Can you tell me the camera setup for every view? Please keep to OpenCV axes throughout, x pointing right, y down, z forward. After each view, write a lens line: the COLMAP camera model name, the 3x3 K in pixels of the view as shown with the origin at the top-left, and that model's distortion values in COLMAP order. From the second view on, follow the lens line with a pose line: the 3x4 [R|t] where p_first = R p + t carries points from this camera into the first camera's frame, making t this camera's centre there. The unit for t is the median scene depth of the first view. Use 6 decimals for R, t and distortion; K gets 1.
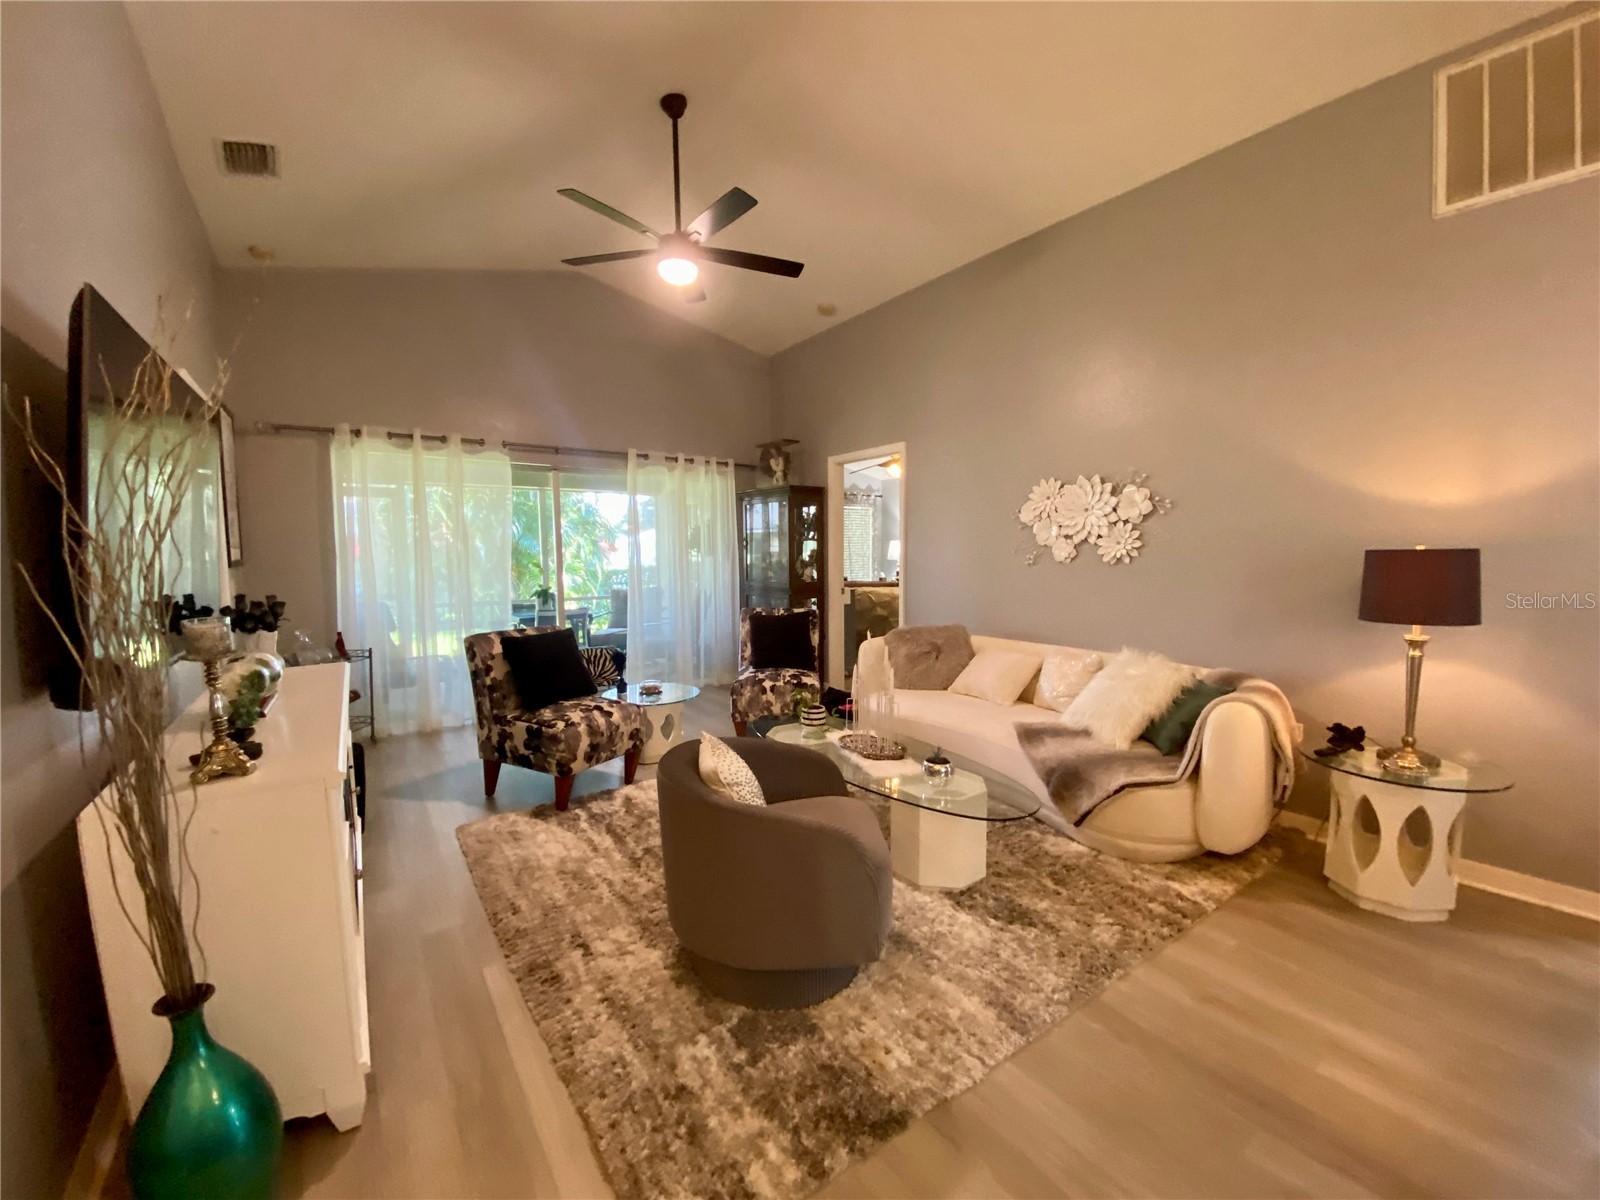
lens RADIAL K [[651.7, 0, 794.7], [0, 651.7, 592.7], [0, 0, 1]] dist [0.010148, -0.011877]
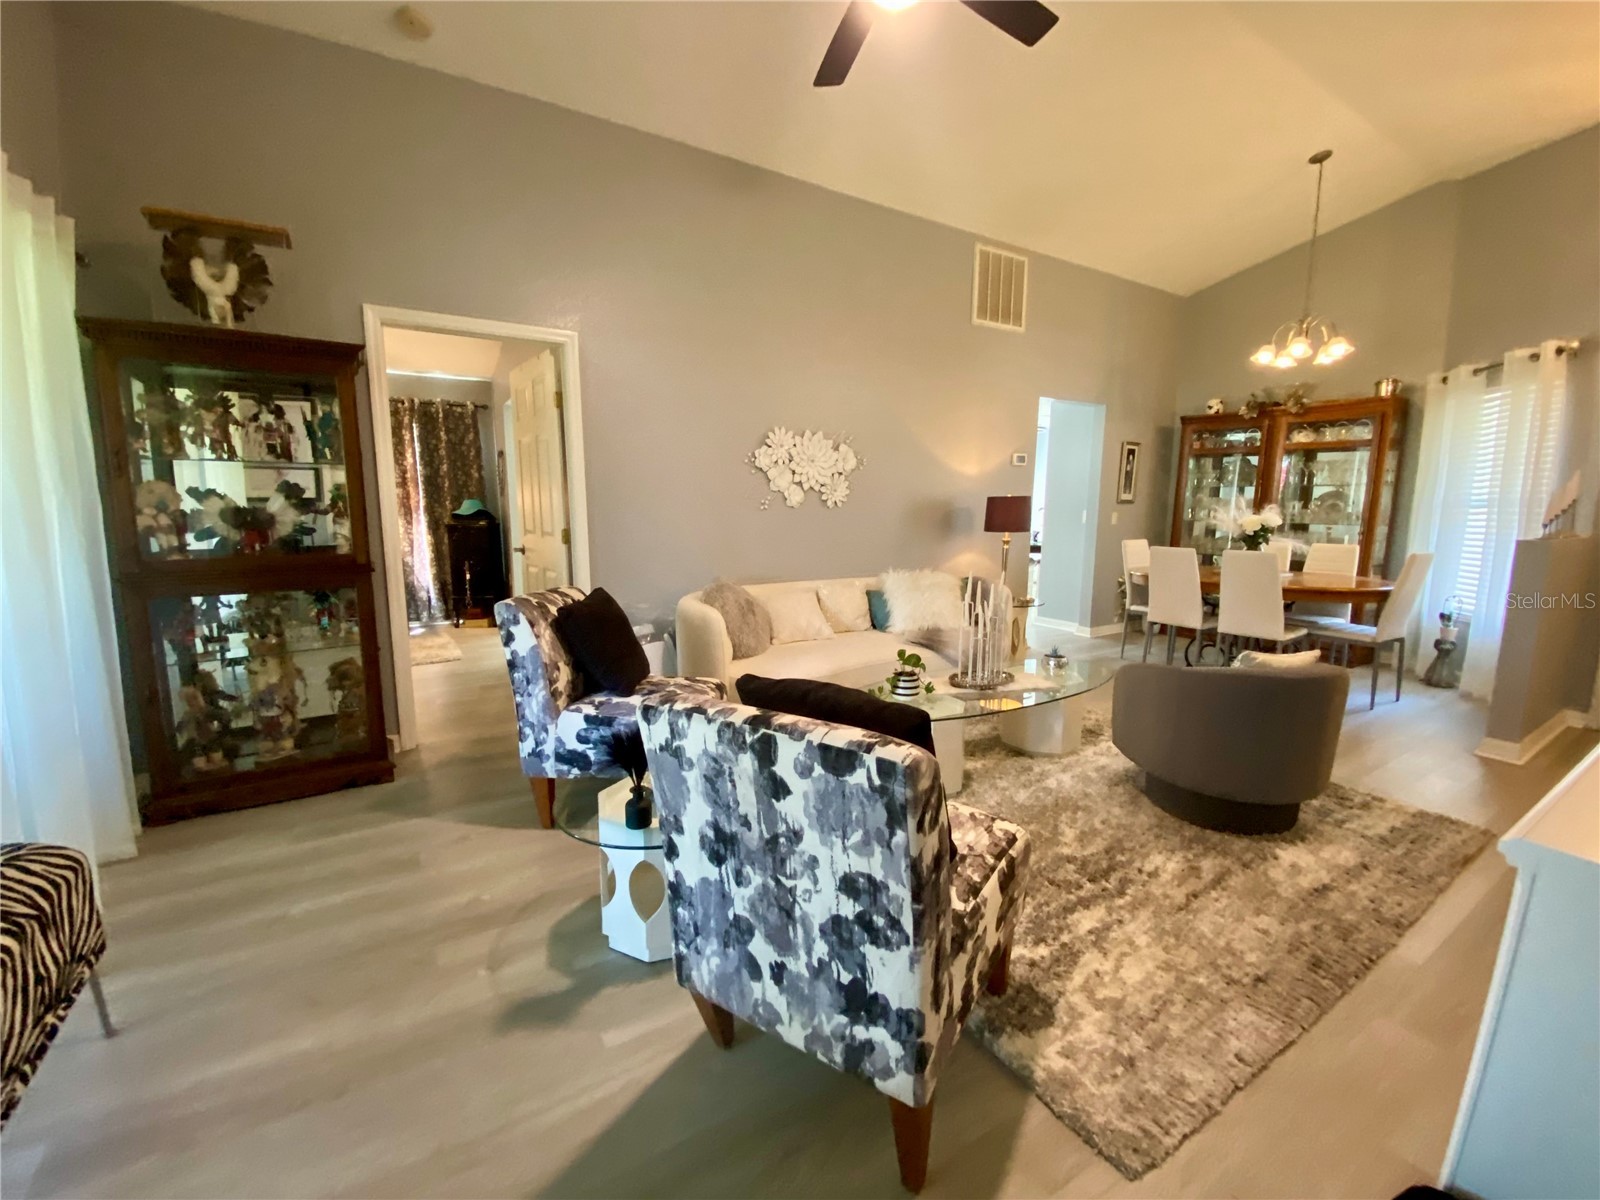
lens RADIAL K [[651.7, 0, 796.8], [0, 651.7, 603.3], [0, 0, 1]] dist [0.010148, -0.011877]
pose [[0.063572, -0.136221, 0.988637, -0.966629], [0.061298, 0.989303, 0.132371, -0.043729], [-0.996093, 0.052187, 0.071242, 1.297106]]
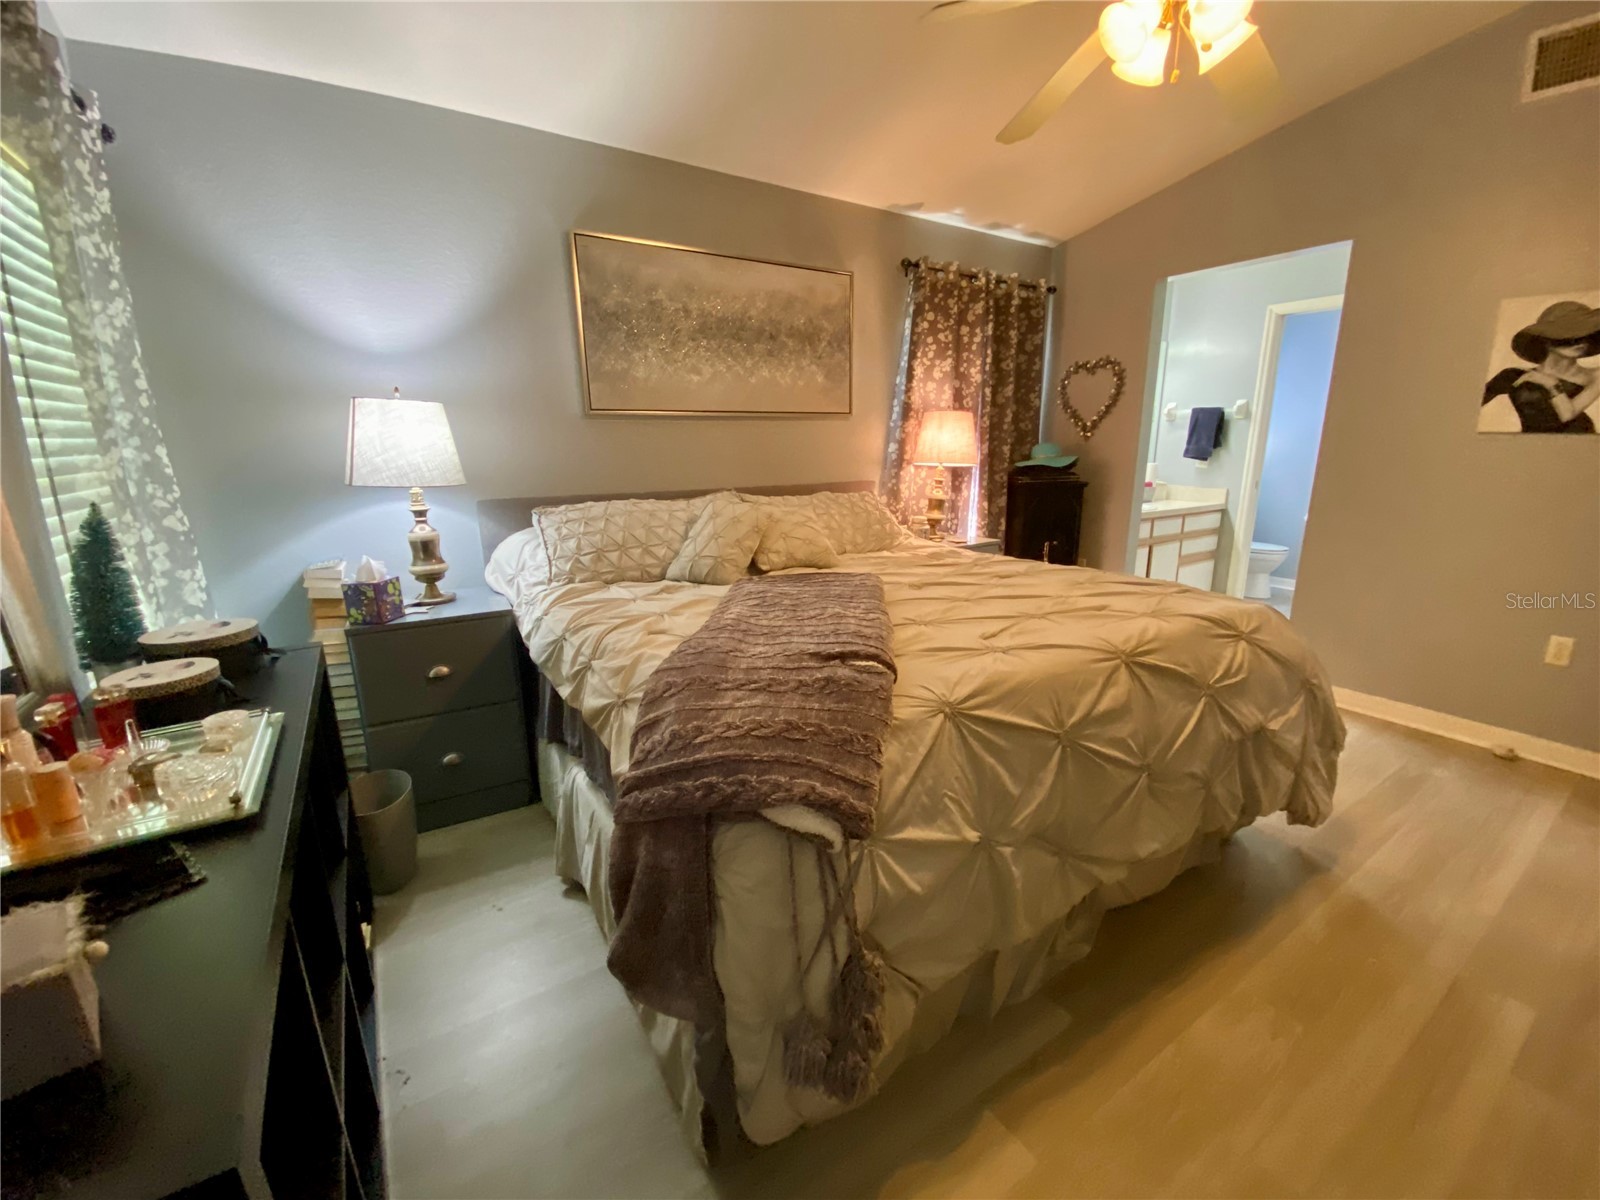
lens RADIAL K [[651.7, 0, 791.5], [0, 651.7, 605.9], [0, 0, 1]] dist [0.010148, -0.011877]
pose [[0.023590, -0.228044, 0.973365, -0.219892], [0.074812, 0.971309, 0.225749, -0.187982], [-0.996919, 0.067494, 0.039974, 3.109688]]
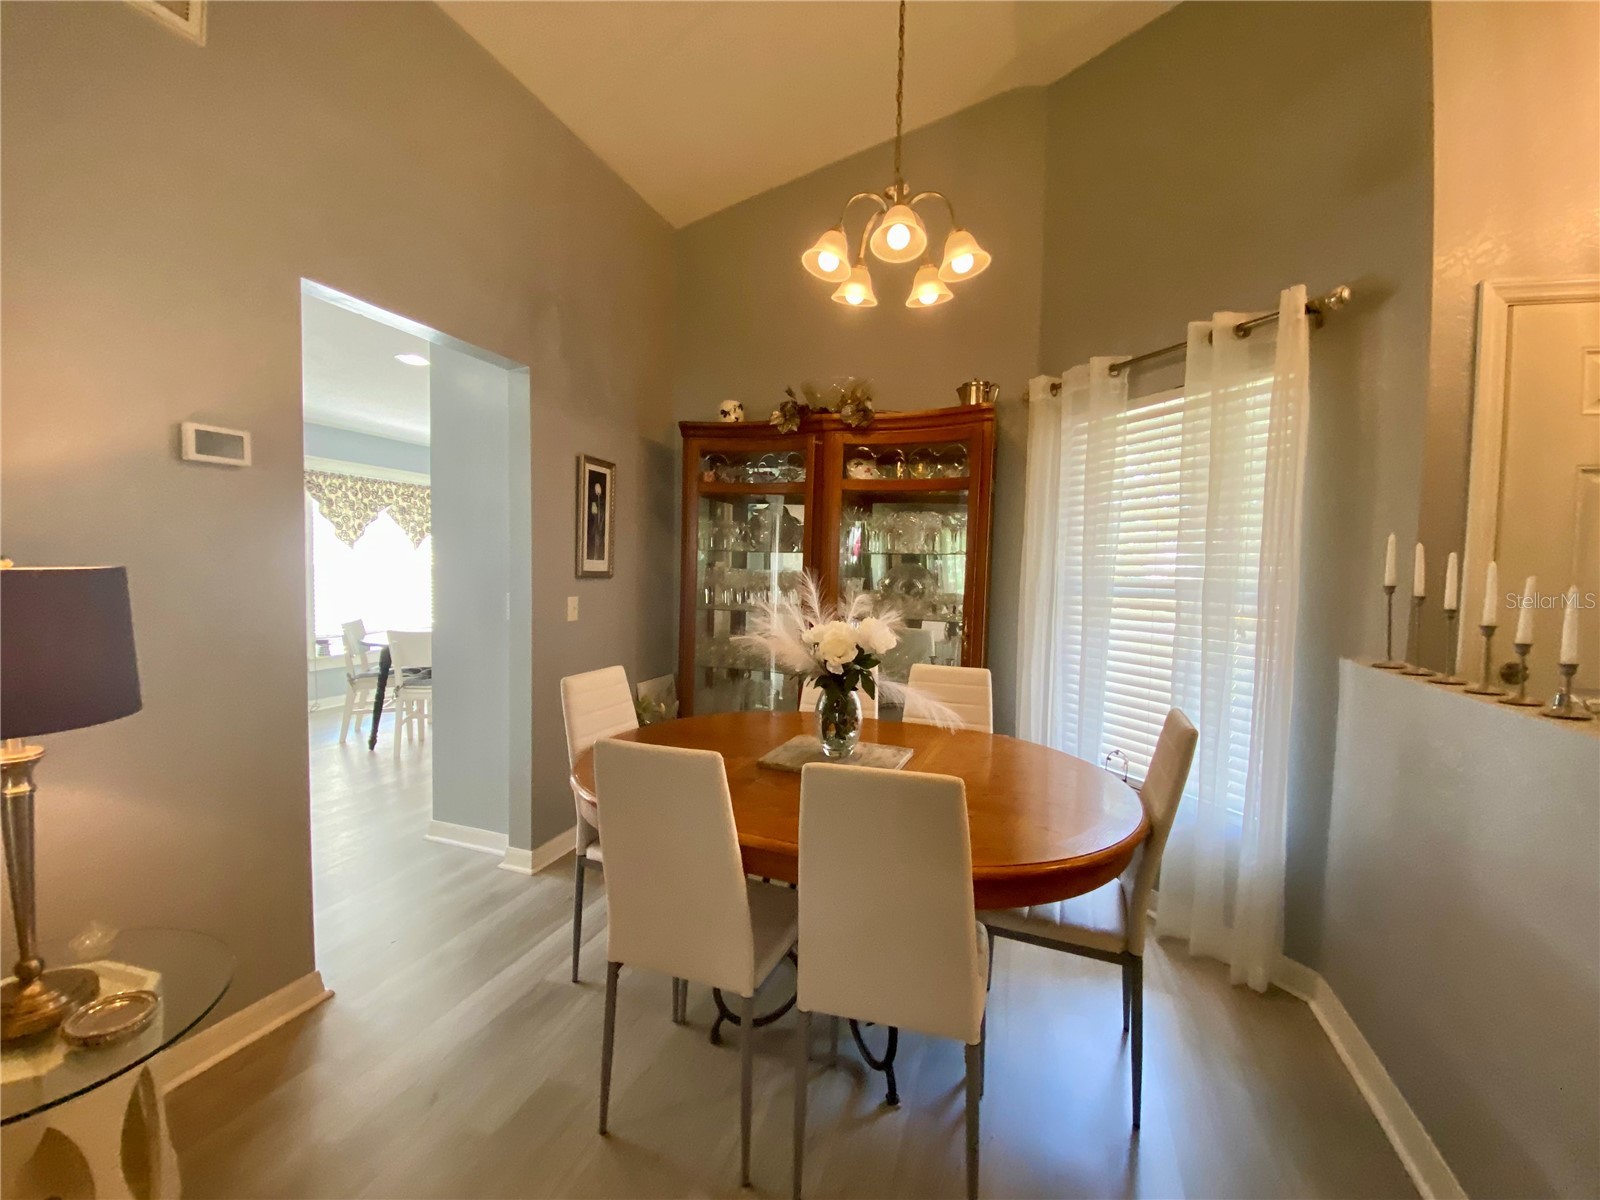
lens RADIAL K [[651.7, 0, 795.5], [0, 651.7, 596.8], [0, 0, 1]] dist [0.010148, -0.011877]
pose [[-0.567863, -0.034758, 0.822389, 0.220388], [0.037905, 0.996944, 0.068309, -0.048372], [-0.822250, 0.069963, -0.564810, 0.677206]]
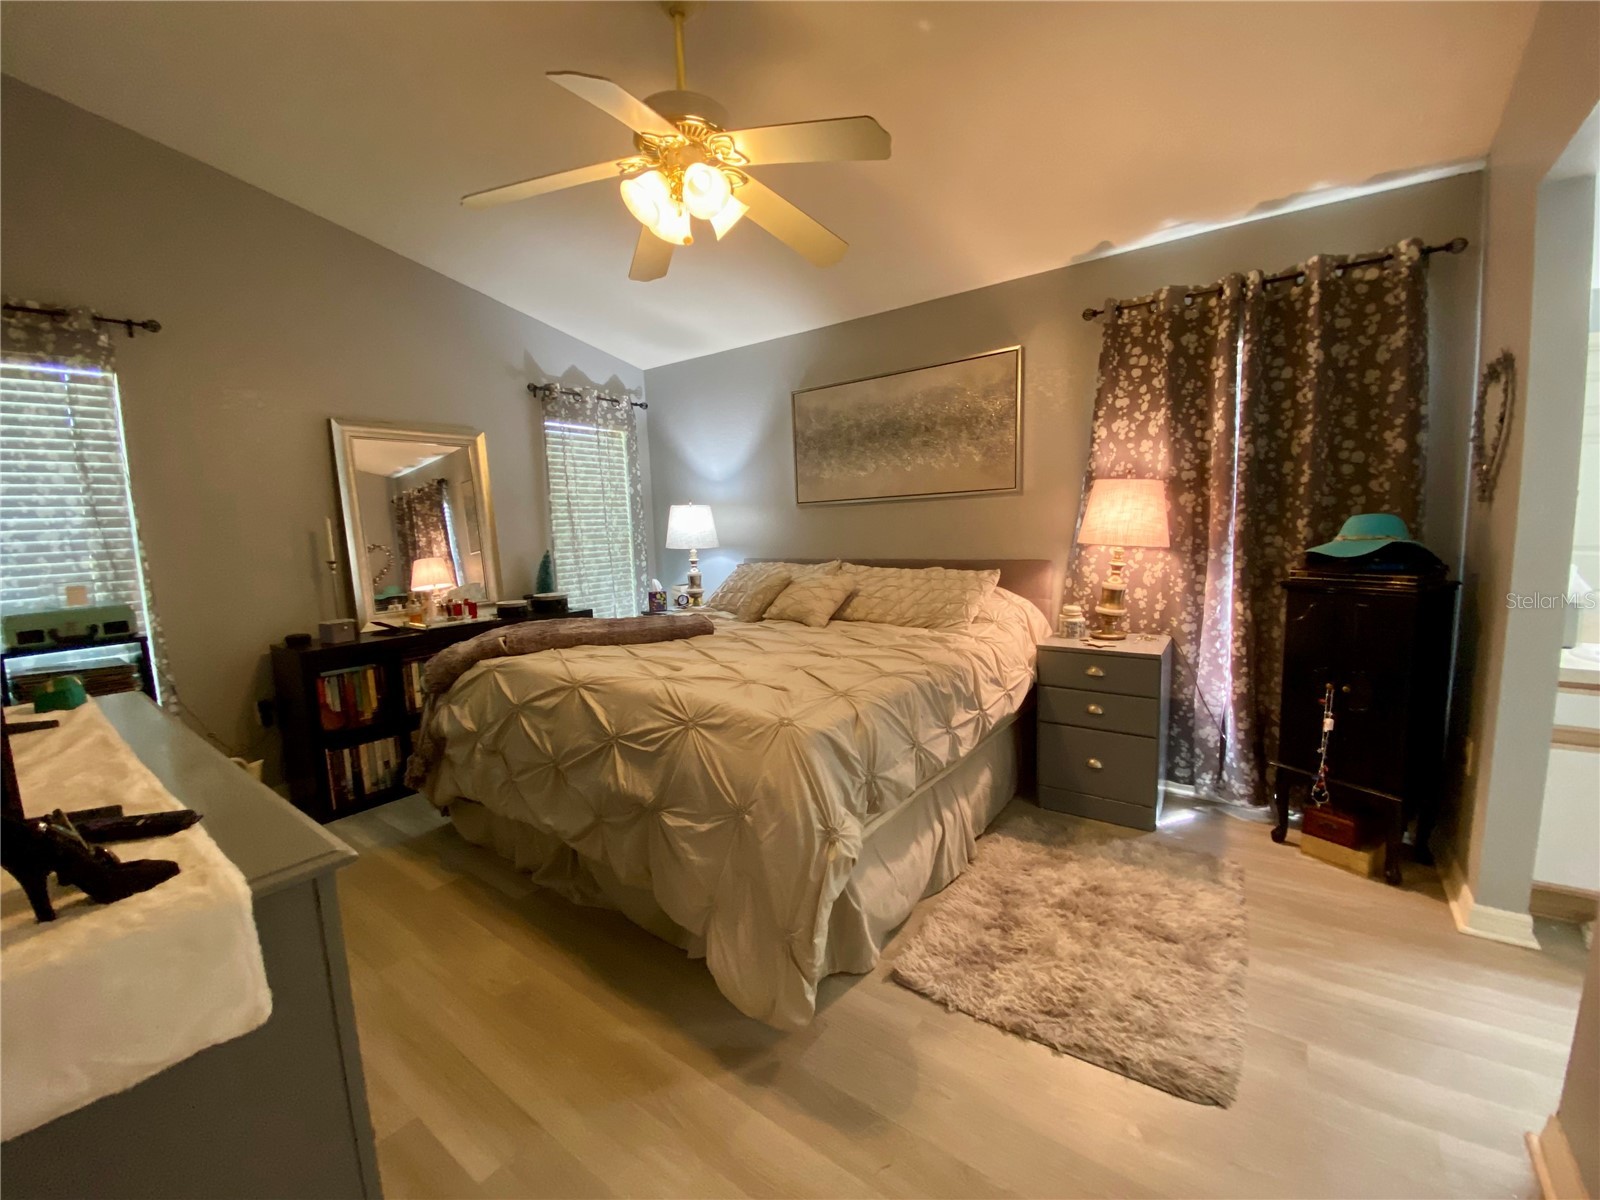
lens RADIAL K [[651.7, 0, 805.0], [0, 651.7, 598.1], [0, 0, 1]] dist [0.010148, -0.011877]
pose [[0.948834, -0.062262, 0.309576, 0.336508], [0.045322, 0.997070, 0.061621, -0.148647], [-0.312505, -0.044437, 0.948876, 2.017489]]
